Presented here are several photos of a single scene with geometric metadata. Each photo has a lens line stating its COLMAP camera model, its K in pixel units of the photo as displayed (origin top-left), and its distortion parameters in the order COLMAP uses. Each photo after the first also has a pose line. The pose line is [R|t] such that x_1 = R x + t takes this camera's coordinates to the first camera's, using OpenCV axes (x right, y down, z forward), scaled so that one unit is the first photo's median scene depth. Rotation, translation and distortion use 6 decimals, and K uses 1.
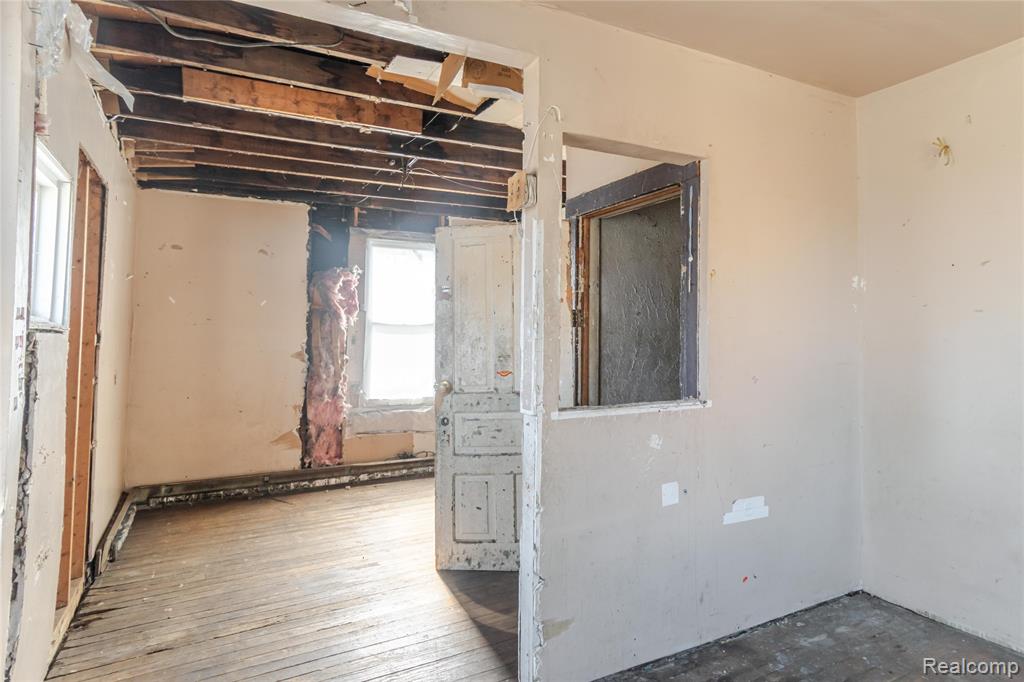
lens RADIAL K [[579.4, 0, 512.8], [0, 579.4, 336.5], [0, 0, 1]] dist [0.005199, 0.011794]
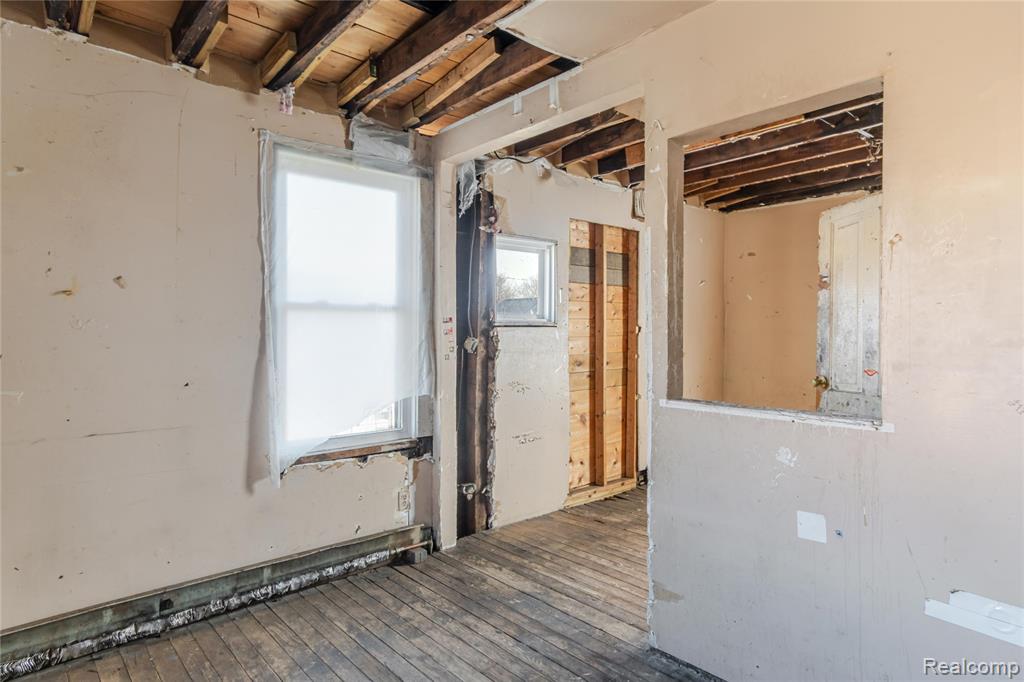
lens RADIAL K [[579.4, 0, 516.3], [0, 579.4, 343.8], [0, 0, 1]] dist [0.005199, 0.011794]
pose [[0.247995, 0.029406, -0.968315, 0.675761], [0.004677, 0.999491, 0.031551, -0.007244], [0.968750, -0.012353, 0.247731, 0.290221]]
